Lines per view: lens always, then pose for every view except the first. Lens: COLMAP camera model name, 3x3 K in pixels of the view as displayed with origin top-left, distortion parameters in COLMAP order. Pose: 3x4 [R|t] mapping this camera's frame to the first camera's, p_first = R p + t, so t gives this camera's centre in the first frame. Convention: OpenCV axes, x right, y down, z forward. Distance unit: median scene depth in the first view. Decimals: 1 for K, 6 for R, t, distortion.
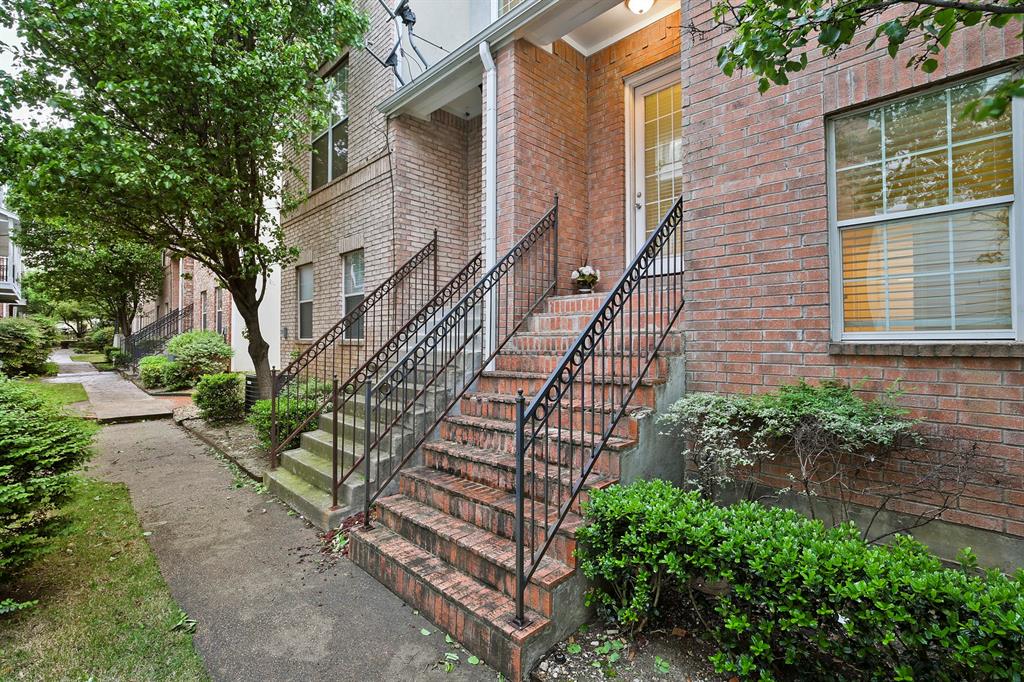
lens RADIAL K [[467.1, 0, 519.6], [0, 467.1, 328.5], [0, 0, 1]] dist [-0.014839, 0.001292]
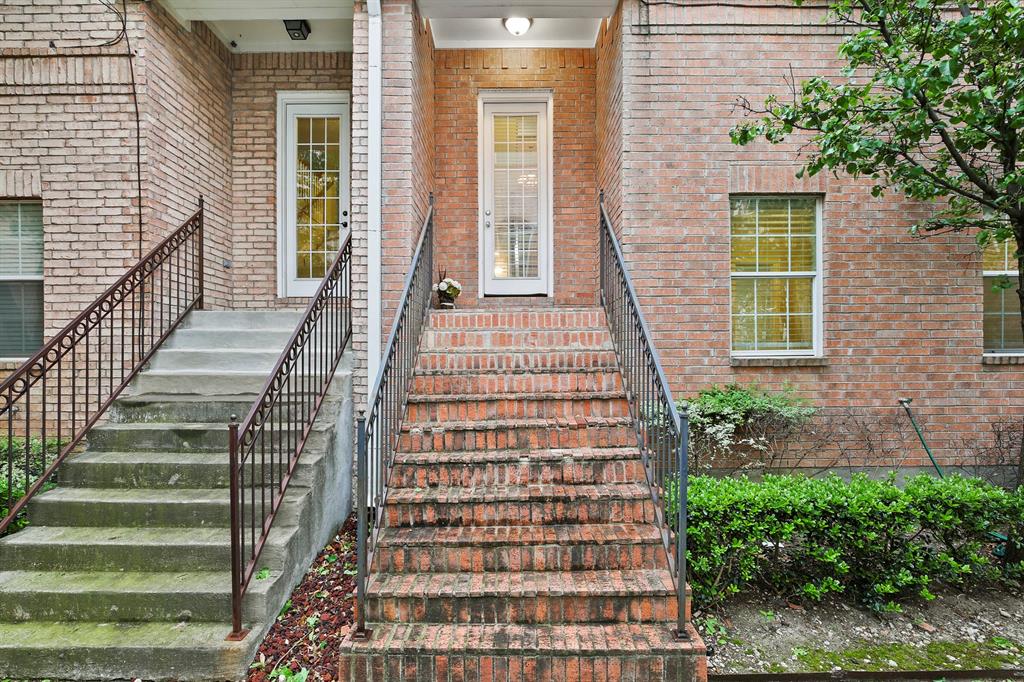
lens RADIAL K [[467.1, 0, 515.3], [0, 467.1, 360.9], [0, 0, 1]] dist [-0.014839, 0.001292]
pose [[0.710074, -0.009217, 0.704067, -0.647600], [-0.011718, 0.999621, 0.024904, 0.009557], [-0.704029, -0.025934, 0.709697, 0.373950]]
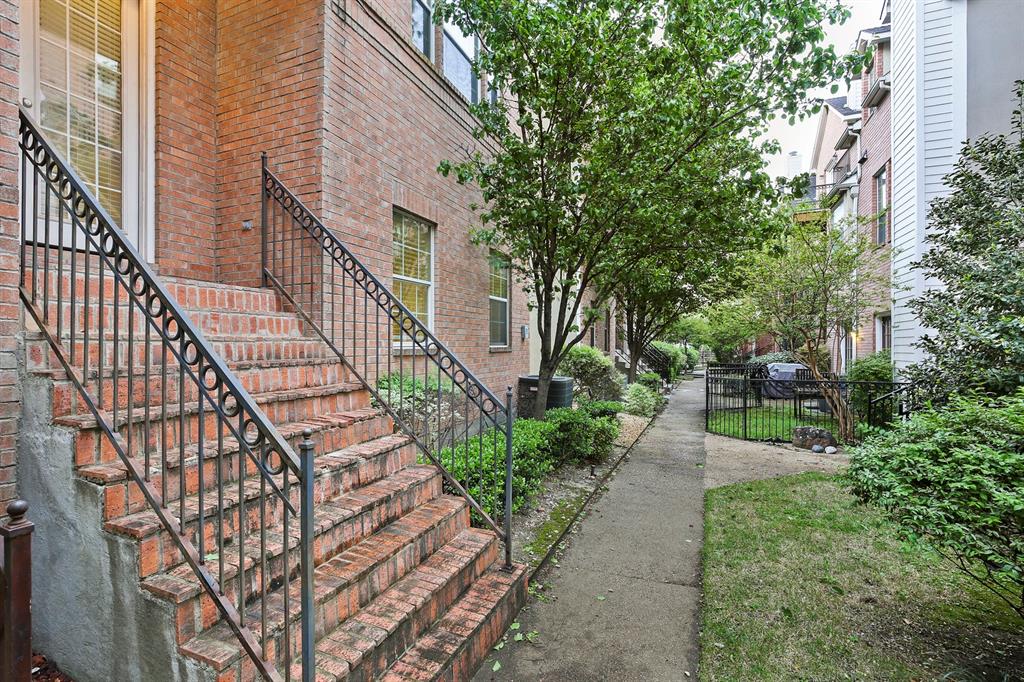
lens RADIAL K [[467.1, 0, 501.4], [0, 467.1, 347.8], [0, 0, 1]] dist [-0.014839, 0.001292]
pose [[-0.357154, -0.004155, 0.934036, -0.799260], [-0.022030, 0.999749, -0.003976, 0.021730], [-0.933786, -0.021997, -0.357156, 1.003724]]
